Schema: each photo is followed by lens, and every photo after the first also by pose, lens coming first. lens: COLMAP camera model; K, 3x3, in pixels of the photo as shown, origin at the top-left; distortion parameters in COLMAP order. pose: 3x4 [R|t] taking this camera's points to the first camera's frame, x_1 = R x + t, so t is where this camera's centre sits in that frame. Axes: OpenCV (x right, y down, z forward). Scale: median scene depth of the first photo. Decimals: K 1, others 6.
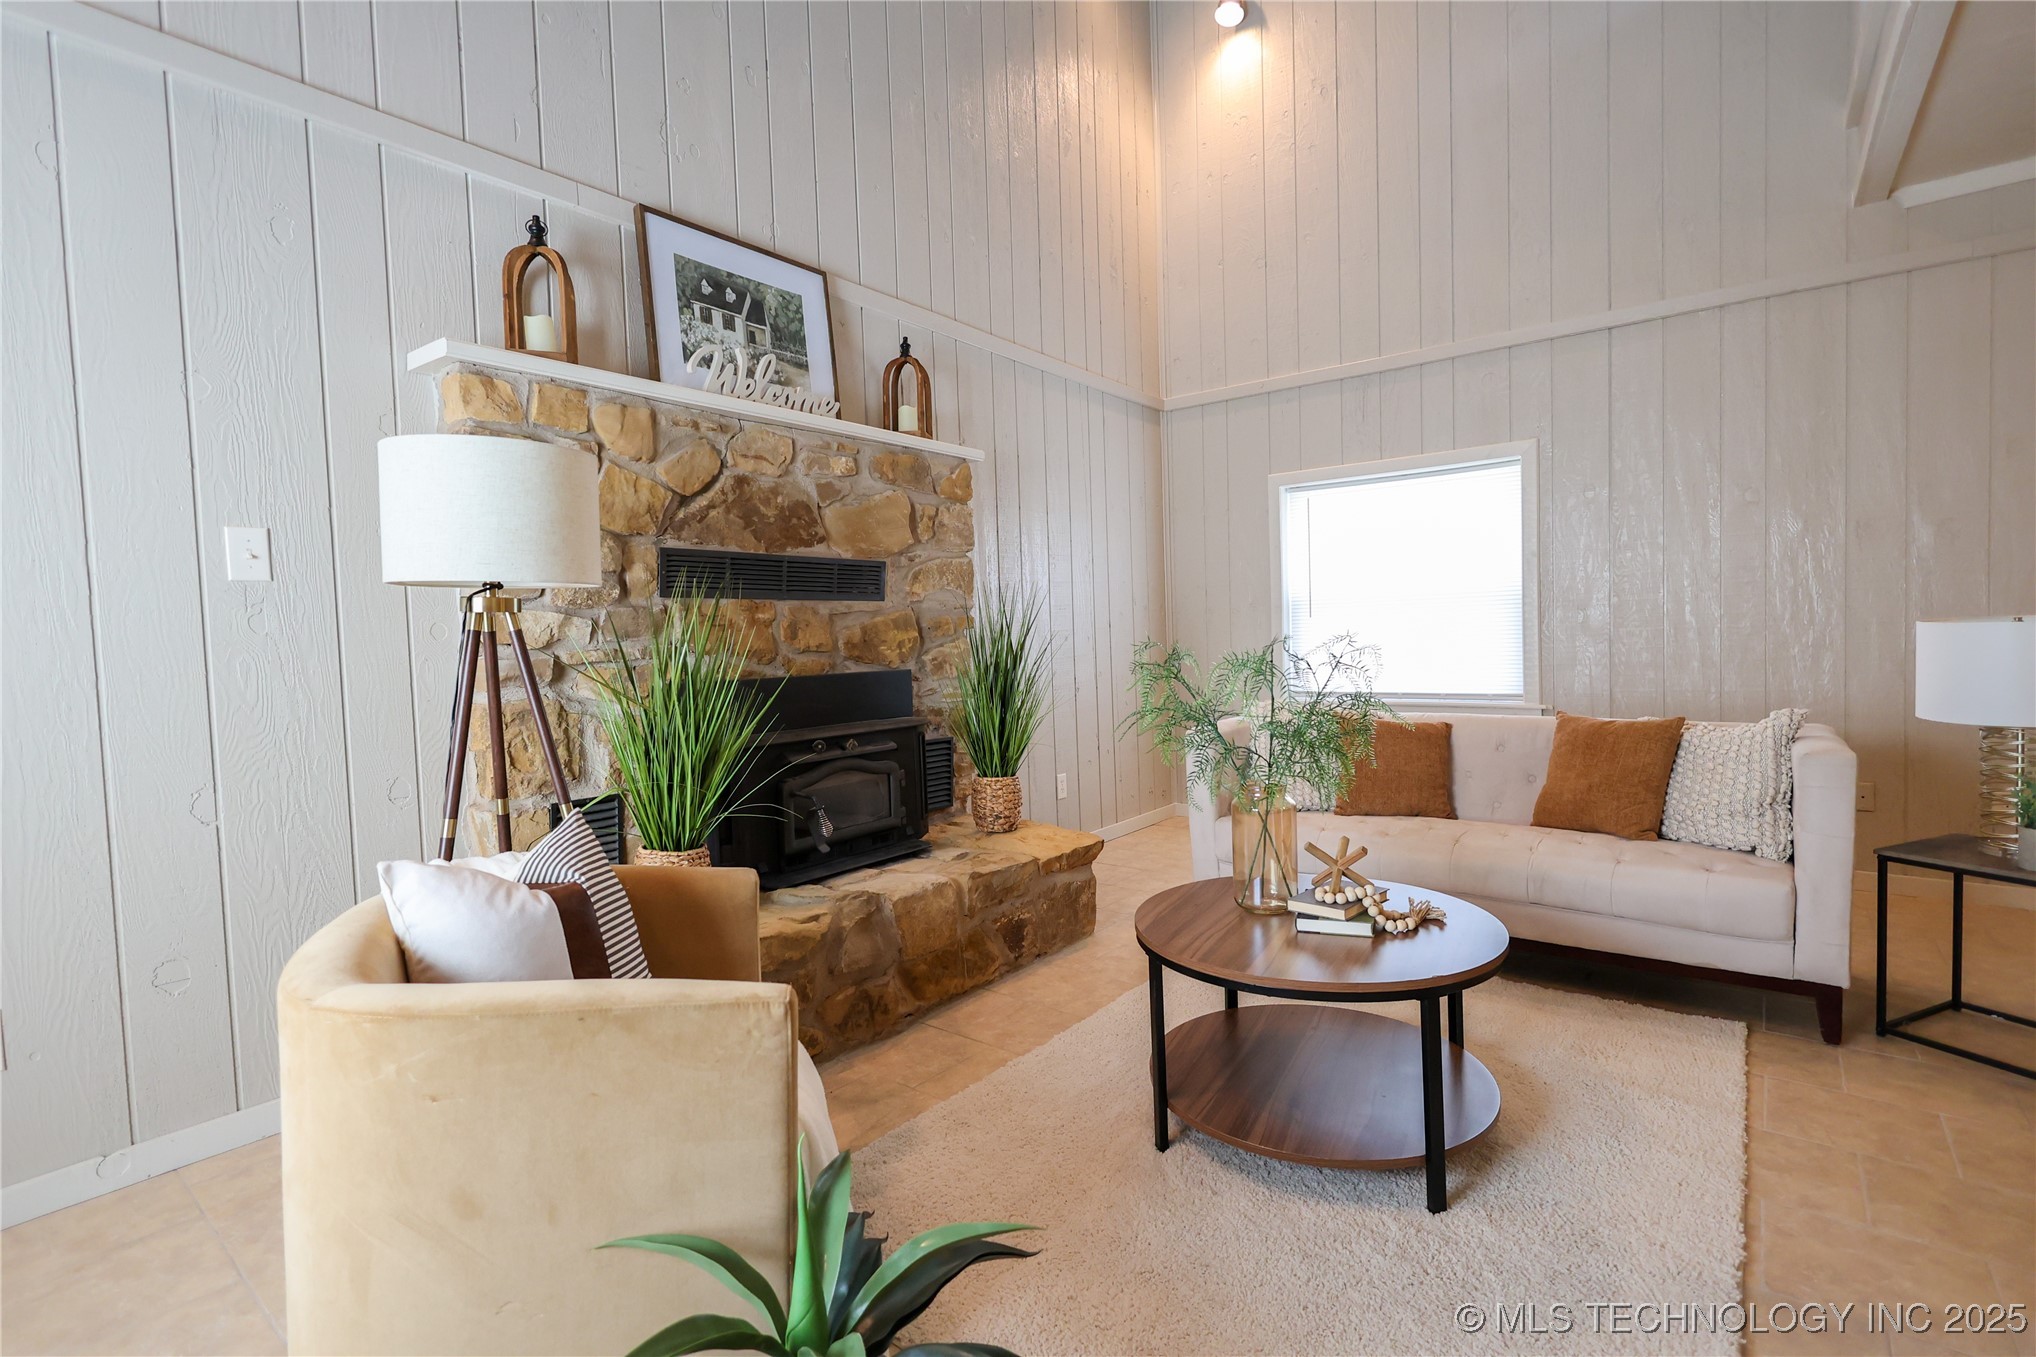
lens RADIAL K [[936.1, 0, 1008.2], [0, 936.1, 679.8], [0, 0, 1]] dist [-0.002474, 0.000050]
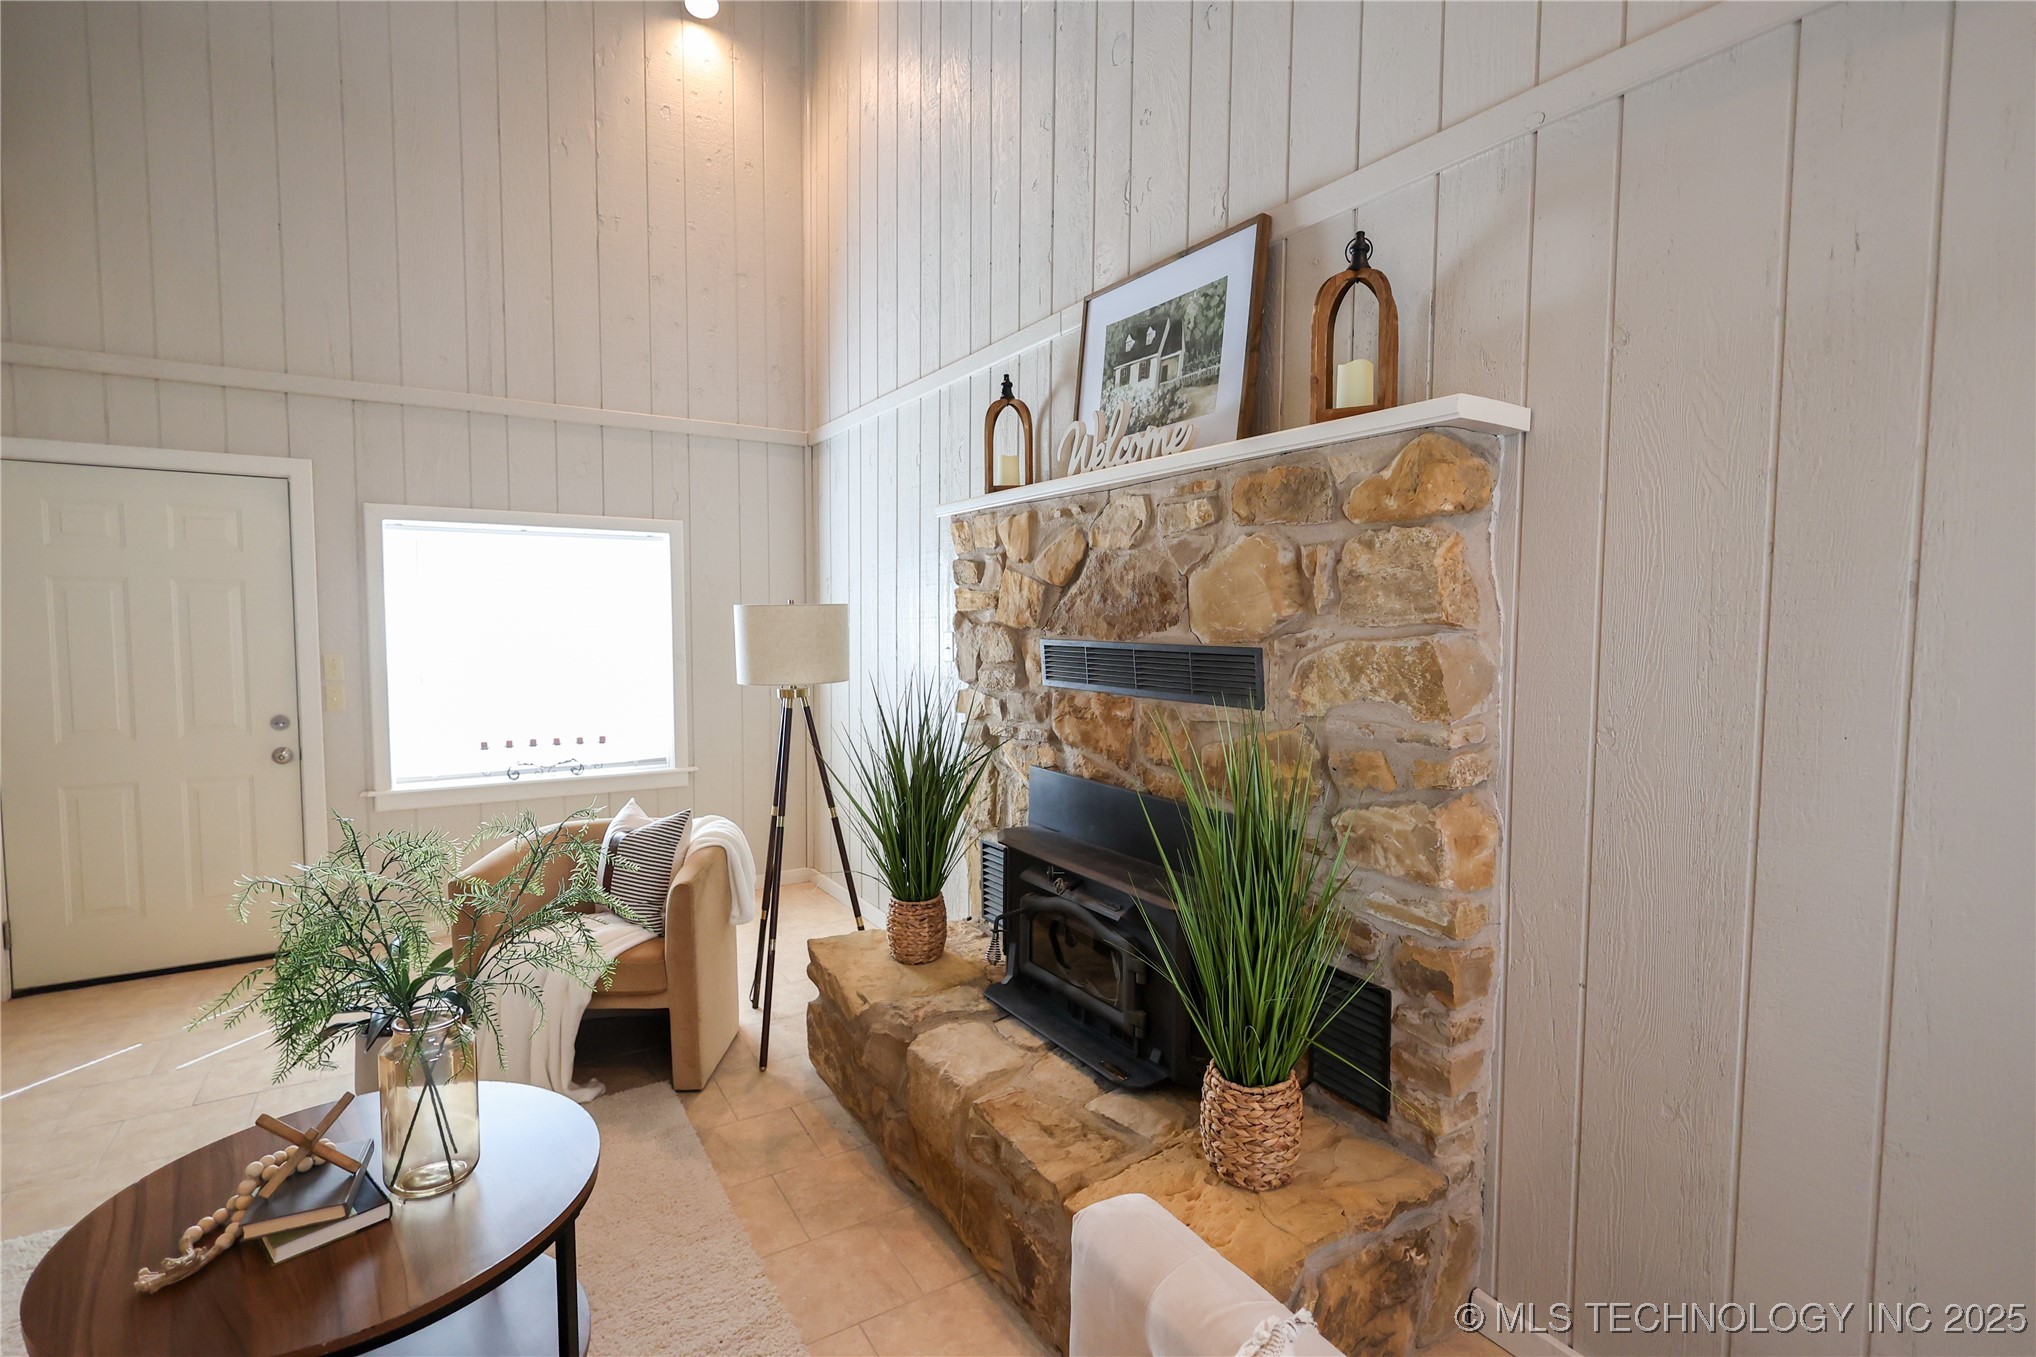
lens RADIAL K [[936.1, 0, 1008.2], [0, 936.1, 679.8], [0, 0, 1]] dist [-0.002474, 0.000050]
pose [[-0.326881, 0.089650, -0.940804, 0.550458], [-0.038516, 0.993400, 0.108044, -0.179420], [0.944280, 0.071554, -0.321271, 1.126366]]
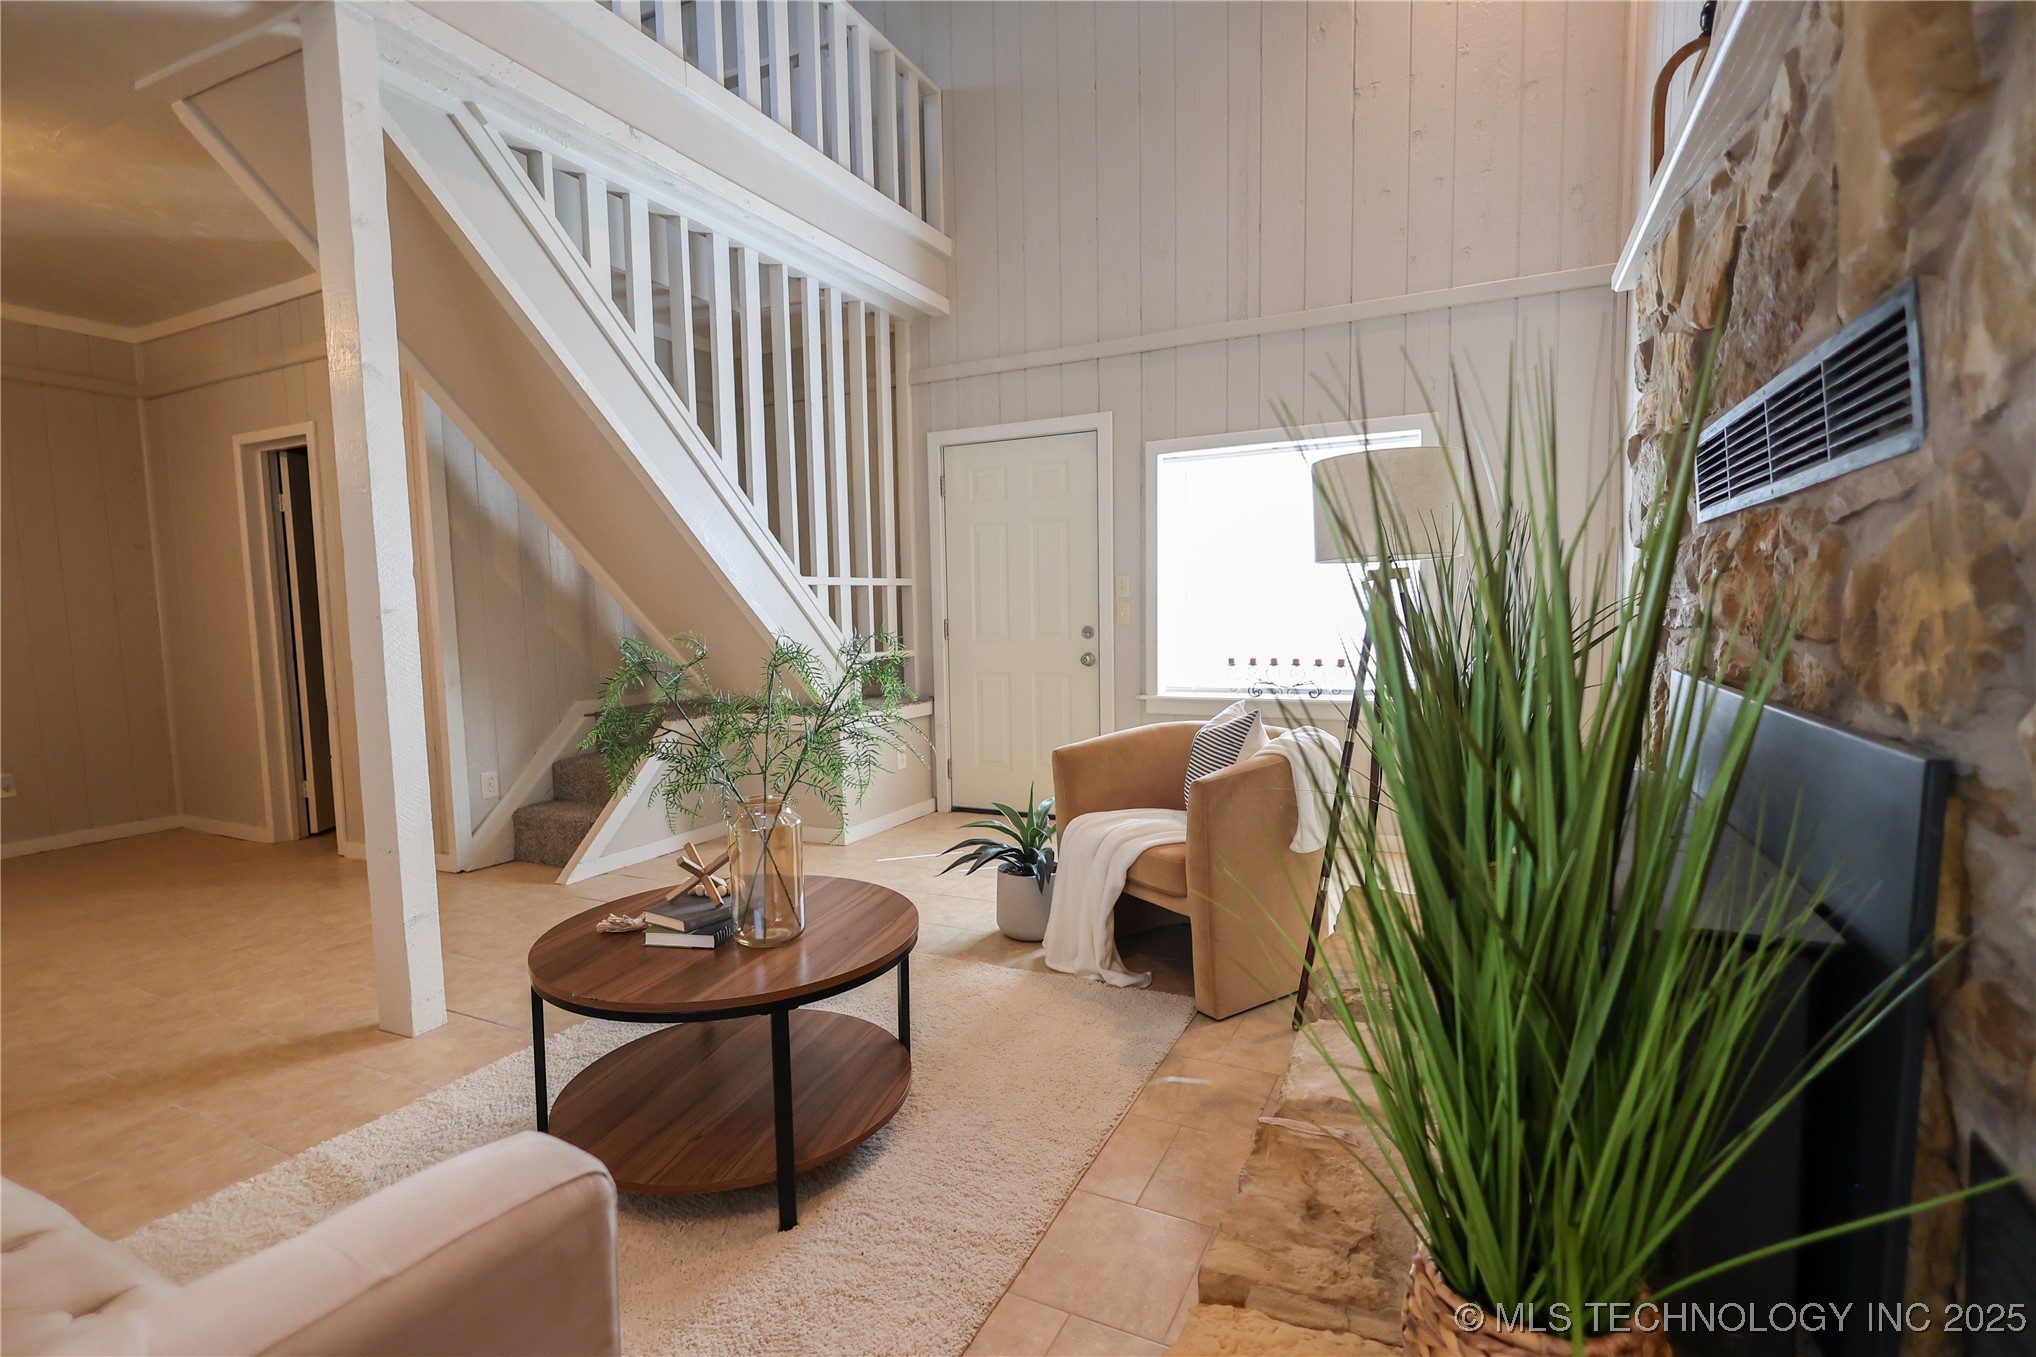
lens RADIAL K [[936.1, 0, 1008.2], [0, 936.1, 679.8], [0, 0, 1]] dist [-0.002474, 0.000050]
pose [[-0.974448, 0.064376, -0.215192, 0.164717], [0.037720, 0.991343, 0.125759, -0.071847], [0.221425, 0.114428, -0.968440, 1.277960]]
